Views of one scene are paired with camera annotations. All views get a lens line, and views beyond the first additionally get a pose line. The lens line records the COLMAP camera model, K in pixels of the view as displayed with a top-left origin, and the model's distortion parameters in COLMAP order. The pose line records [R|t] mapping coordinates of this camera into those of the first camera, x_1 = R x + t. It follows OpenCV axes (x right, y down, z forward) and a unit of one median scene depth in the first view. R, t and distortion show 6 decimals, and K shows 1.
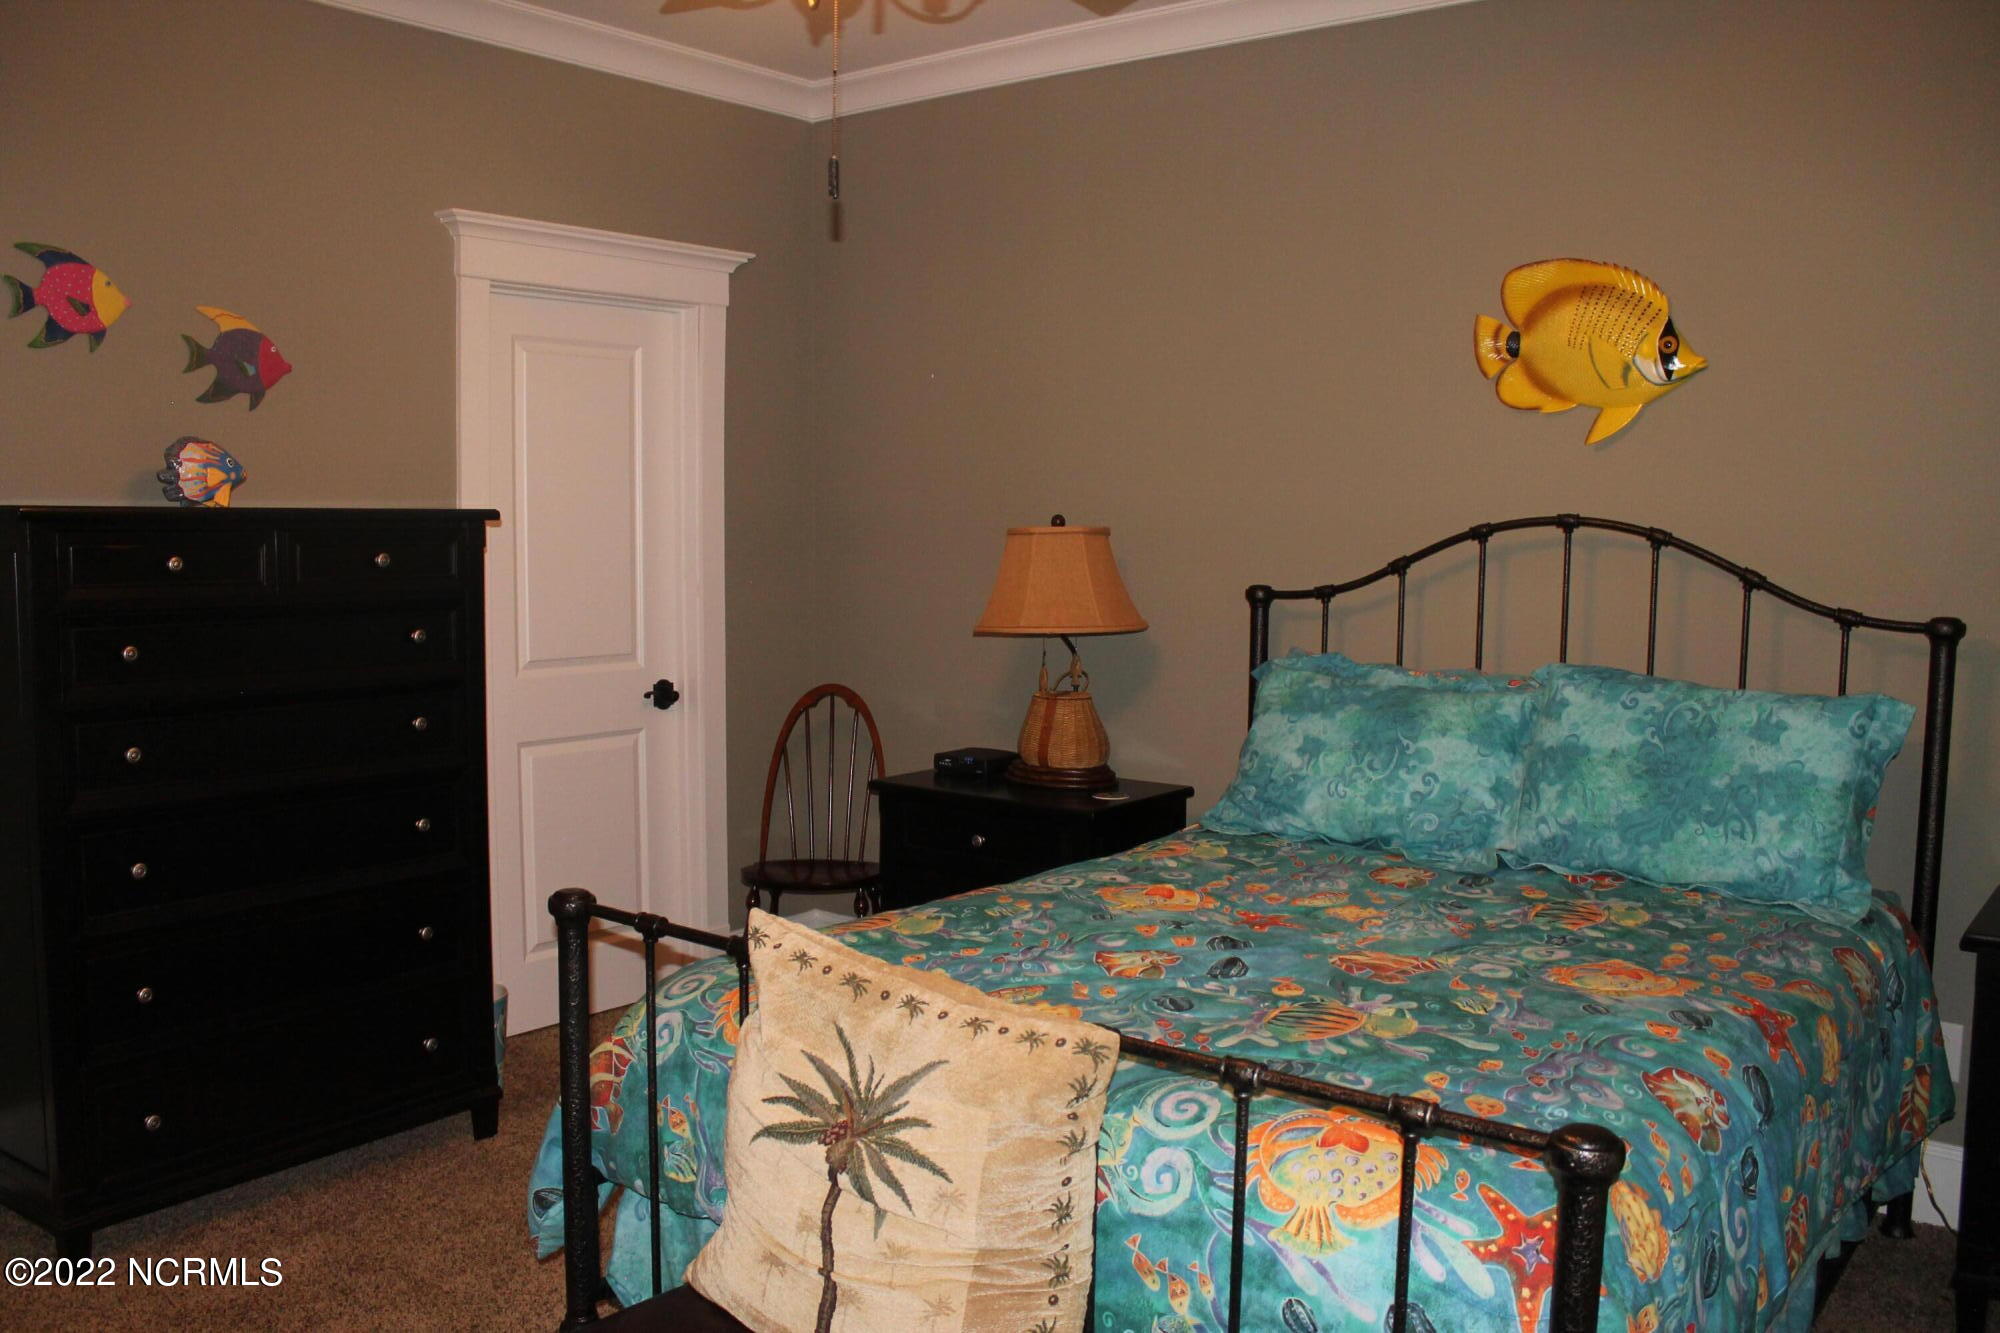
lens RADIAL K [[1661.2, 0, 999.7], [0, 1661.2, 669.0], [0, 0, 1]] dist [-0.154389, 0.115540]
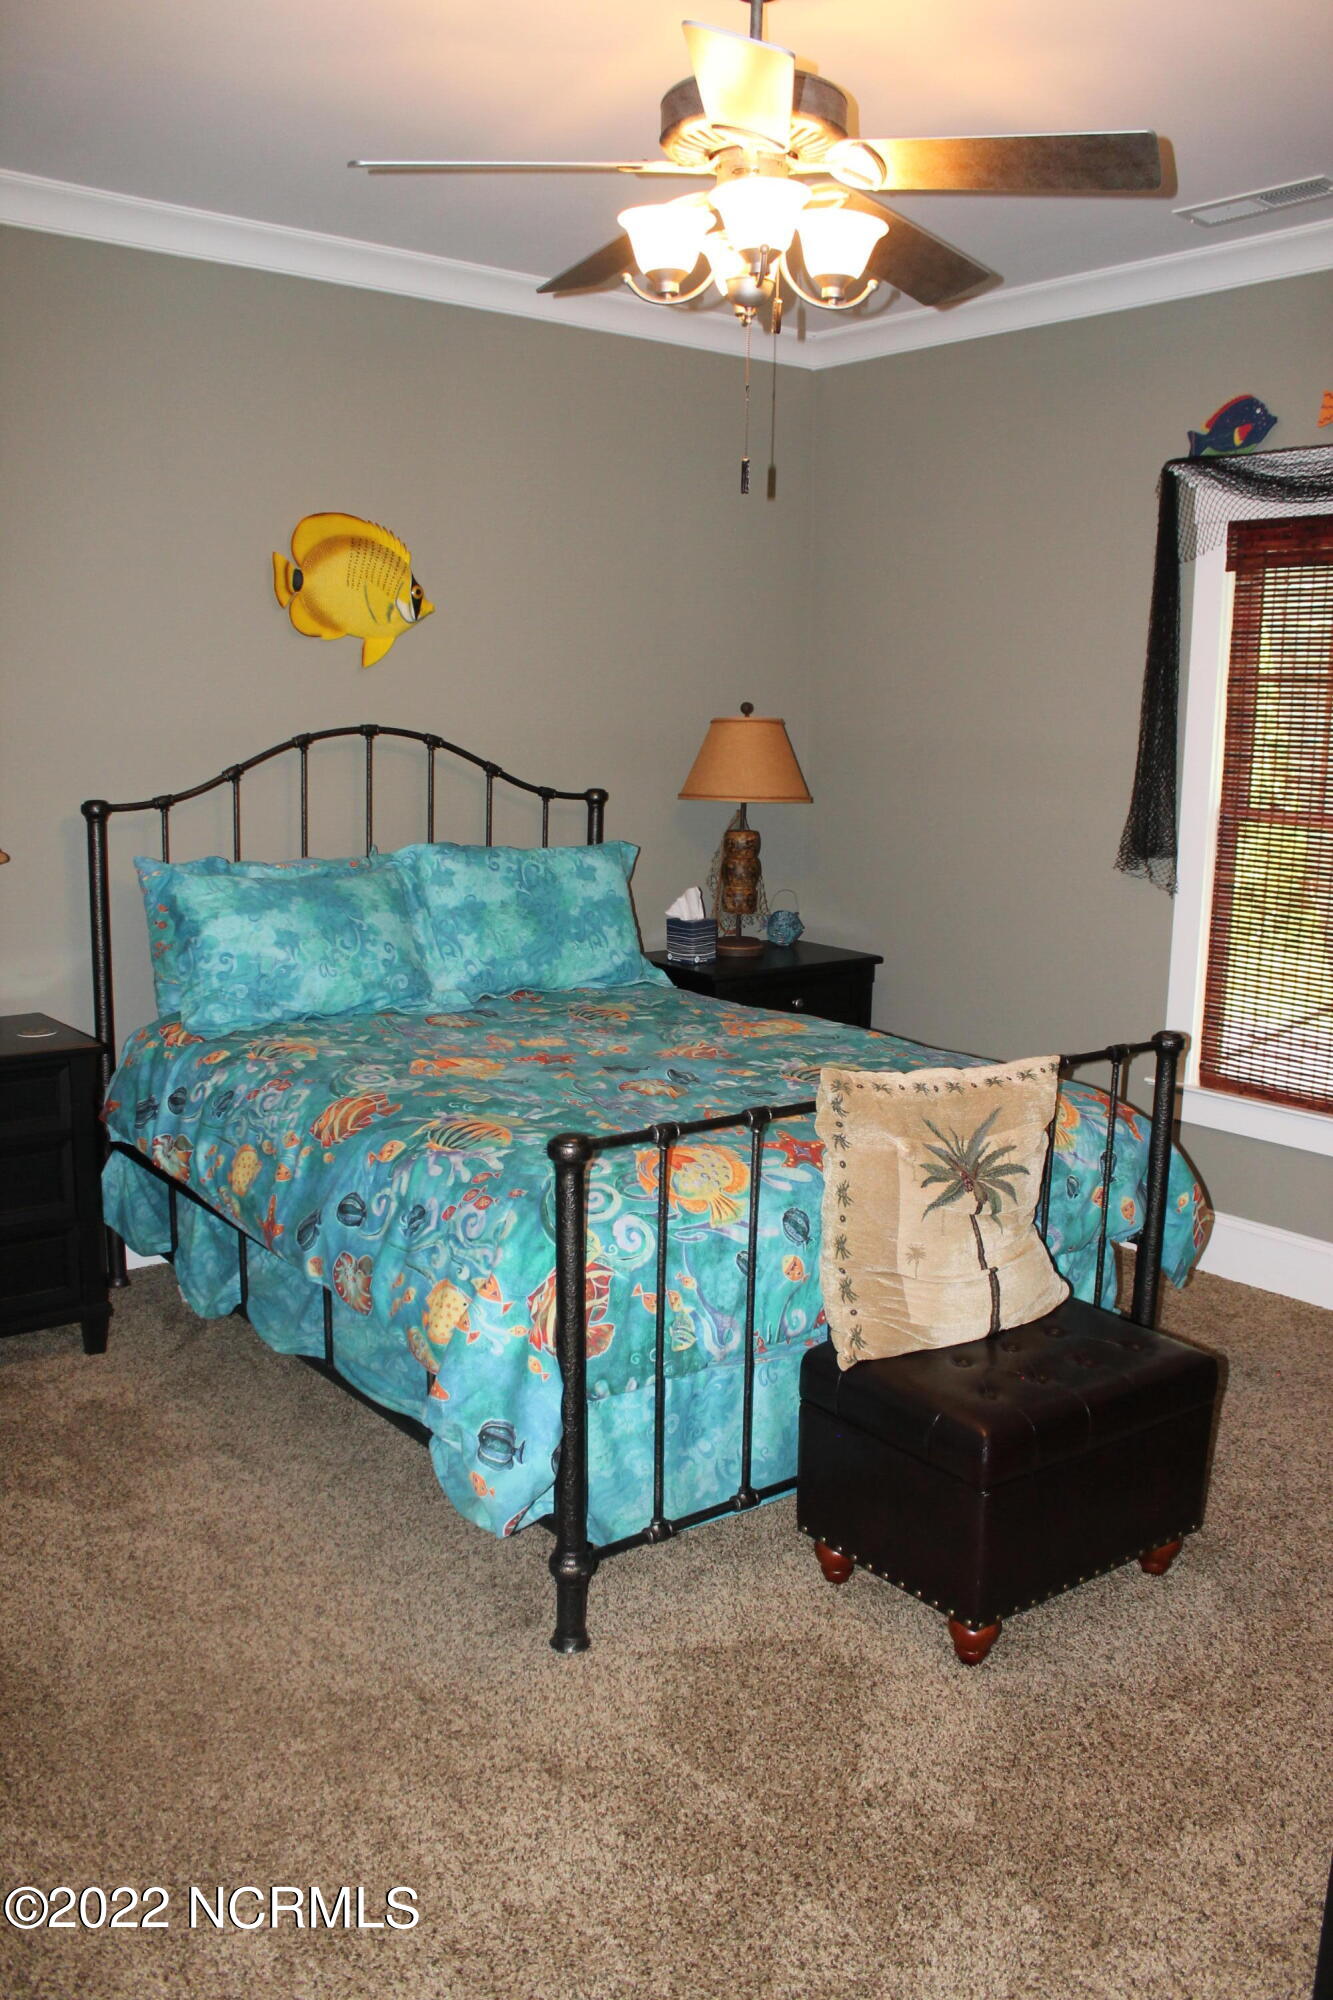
lens RADIAL K [[1661.2, 0, 667.3], [0, 1661.2, 1001.1], [0, 0, 1]] dist [-0.154389, 0.115540]
pose [[0.237764, -0.174614, 0.955499, -0.841267], [0.076173, 0.984031, 0.160873, -0.072934], [-0.968331, 0.034534, 0.247268, 0.484644]]
